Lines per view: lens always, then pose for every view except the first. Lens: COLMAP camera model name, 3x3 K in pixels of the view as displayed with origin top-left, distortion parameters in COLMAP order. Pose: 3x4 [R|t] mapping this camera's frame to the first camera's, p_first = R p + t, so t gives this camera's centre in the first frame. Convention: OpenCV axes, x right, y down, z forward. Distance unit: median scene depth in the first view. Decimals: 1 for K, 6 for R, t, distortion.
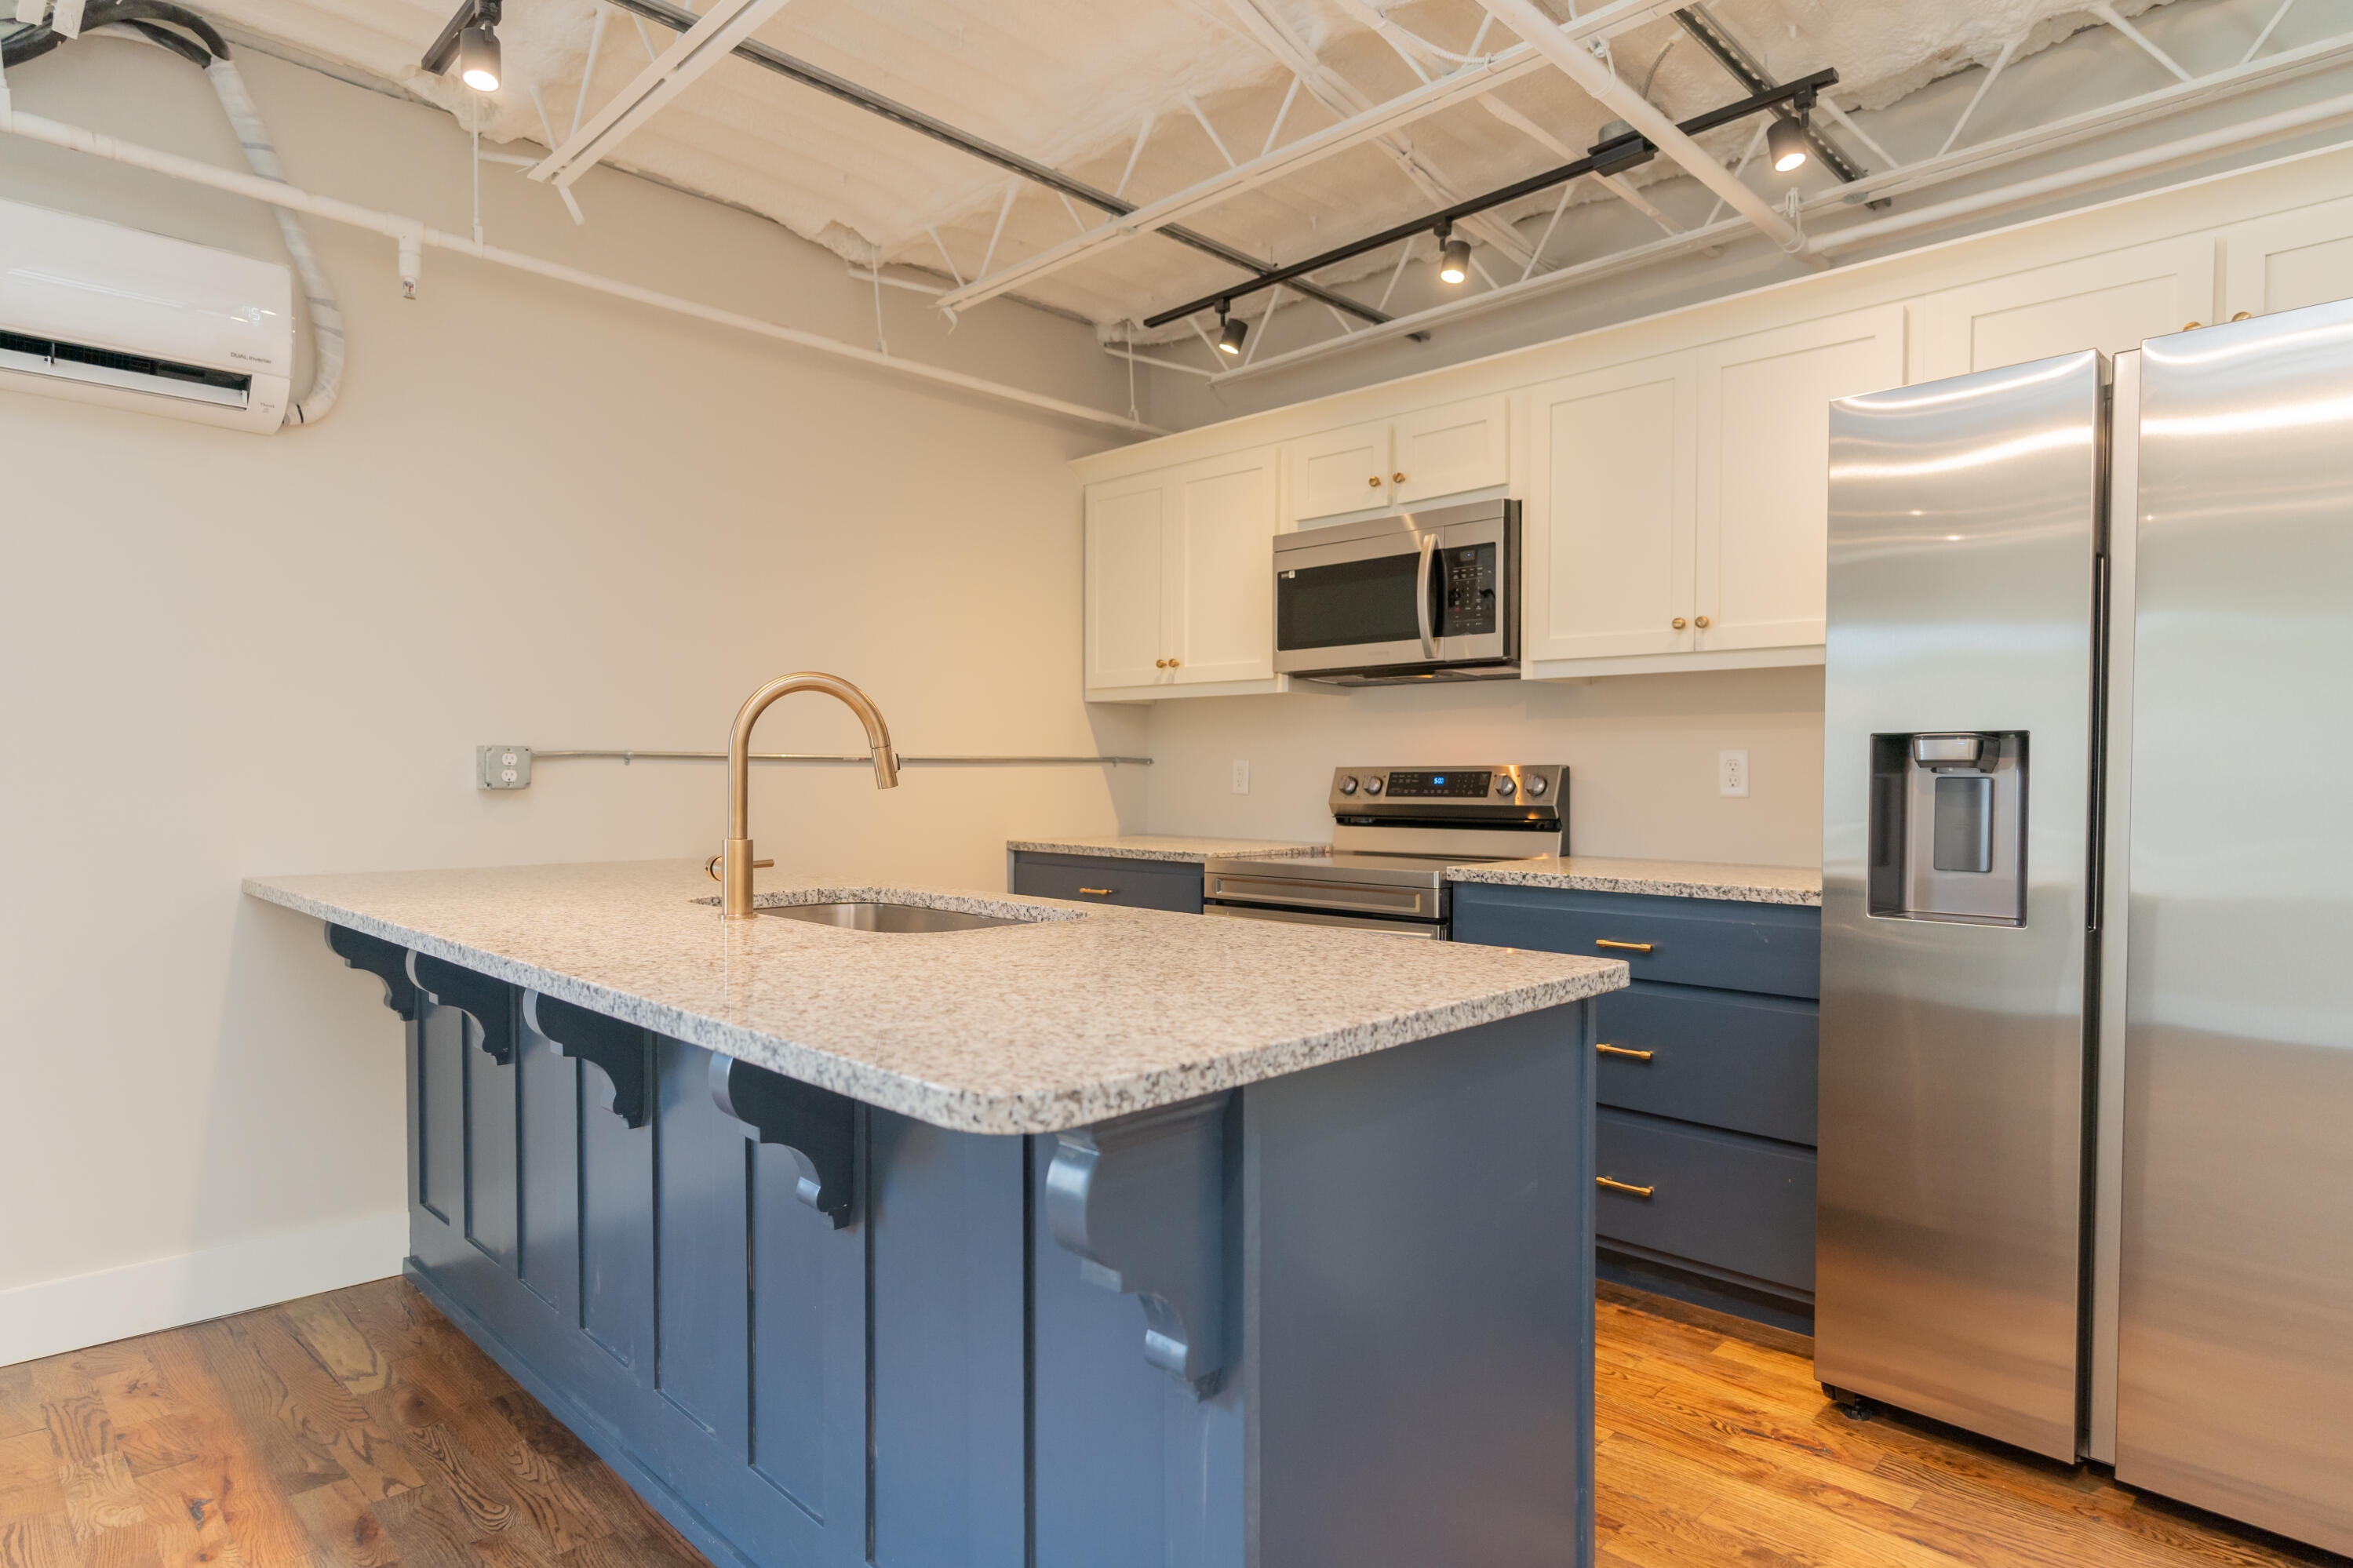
lens RADIAL K [[1279.0, 0, 1166.6], [0, 1279.0, 795.1], [0, 0, 1]] dist [0.000493, -0.000044]
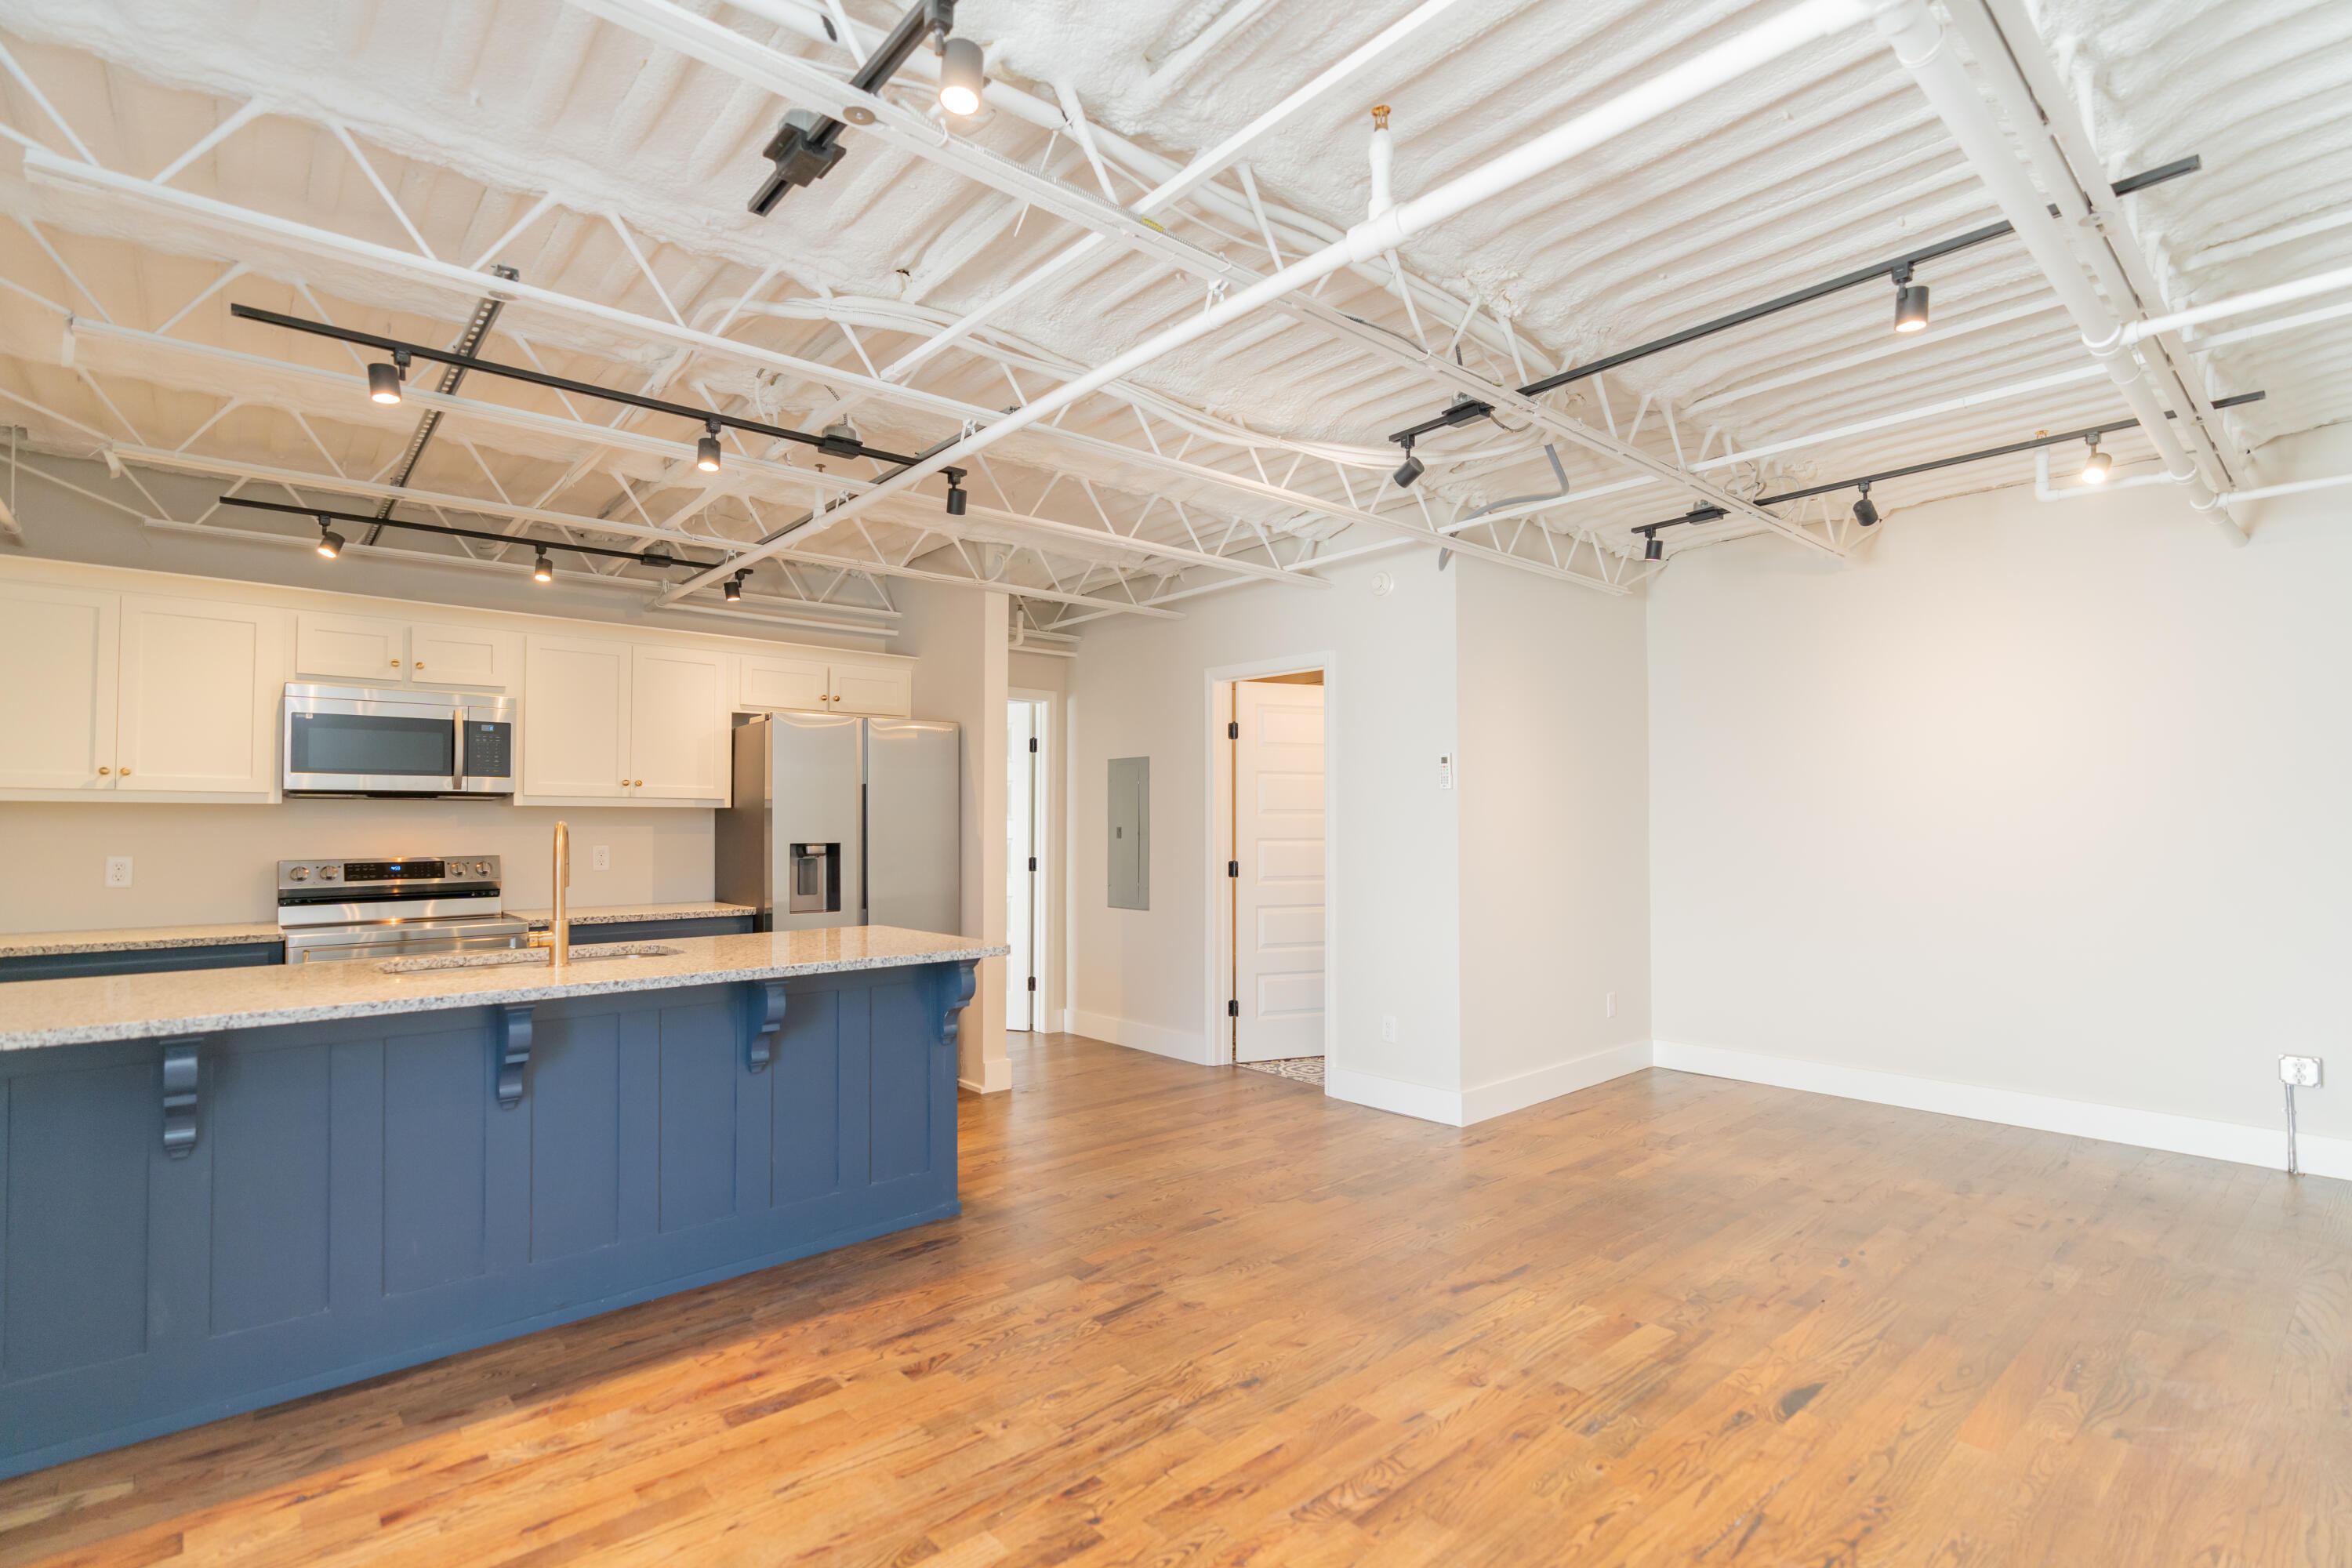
lens RADIAL K [[1082.0, 0, 1180.3], [0, 1082.0, 802.6], [0, 0, 1]] dist [-0.003086, 0.000813]
pose [[0.067829, 0.017327, 0.997546, -1.062951], [0.020453, 0.999615, -0.018754, -0.049905], [-0.997487, 0.021675, 0.067449, 0.040338]]
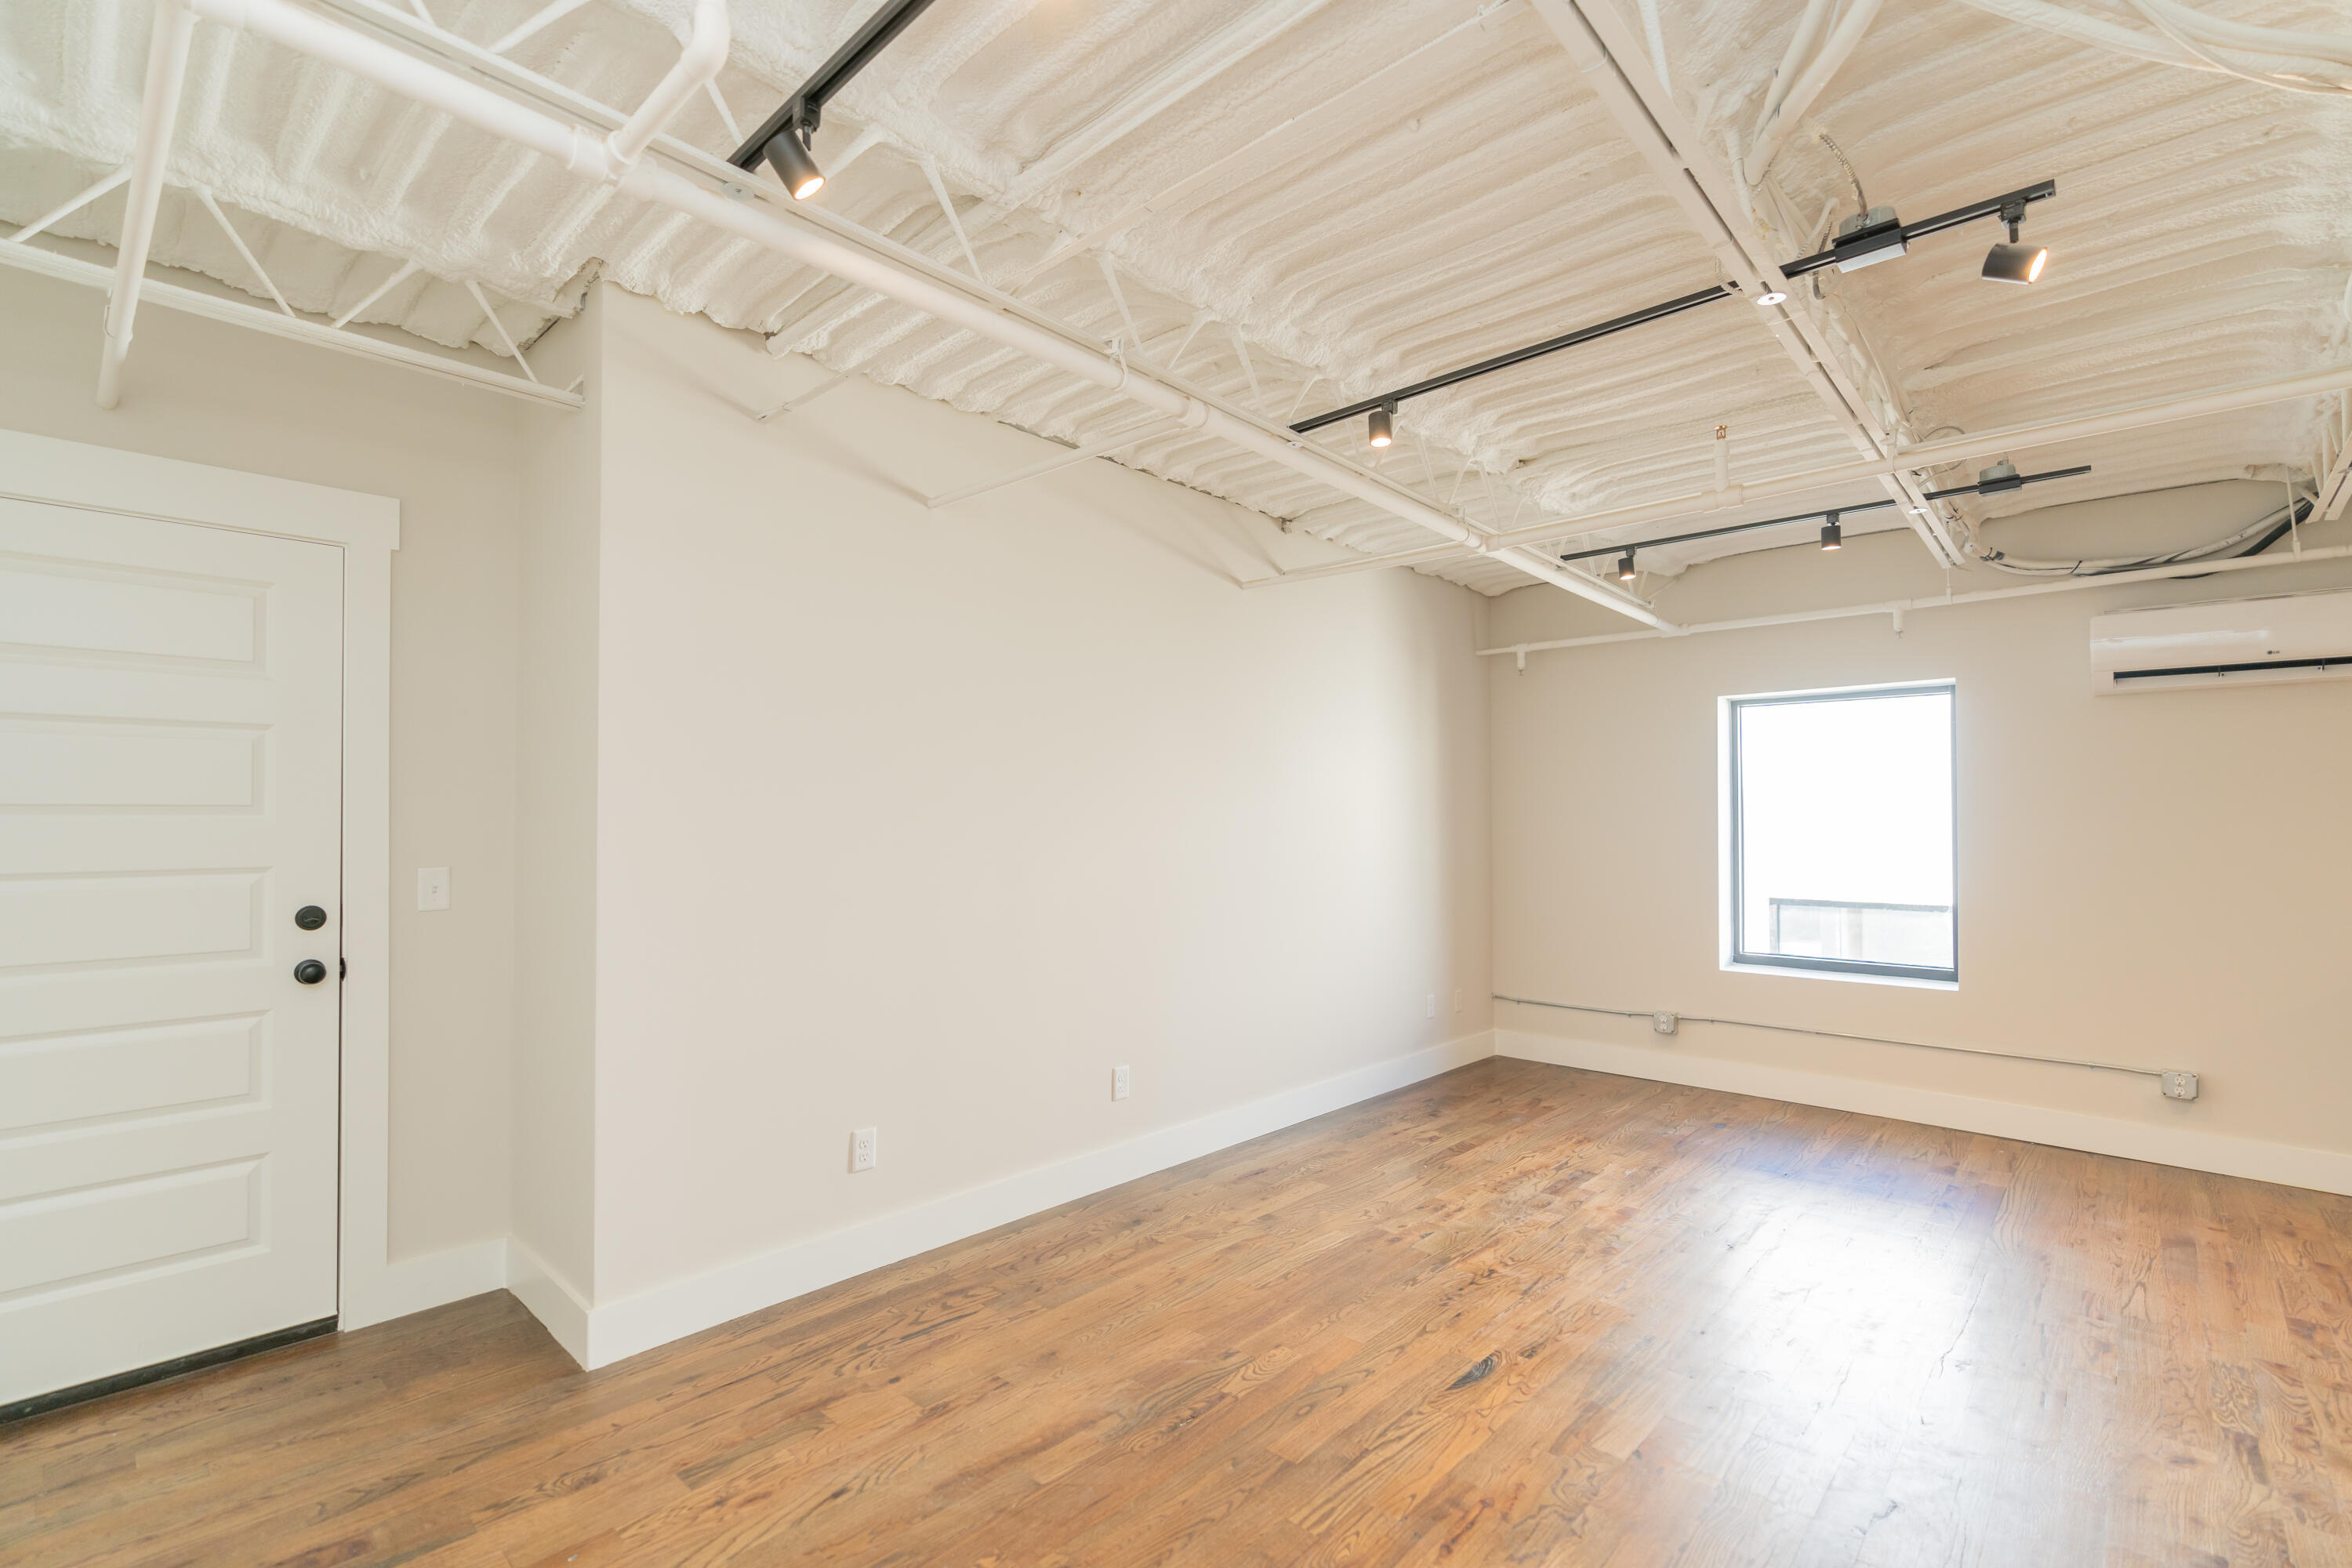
lens RADIAL K [[1082.0, 0, 1180.3], [0, 1082.0, 802.6], [0, 0, 1]] dist [-0.003086, 0.000813]
pose [[0.048459, -0.018657, -0.998651, 0.481893], [-0.017855, 0.999650, -0.019542, -0.054595], [0.998666, 0.018778, 0.048109, -0.578498]]
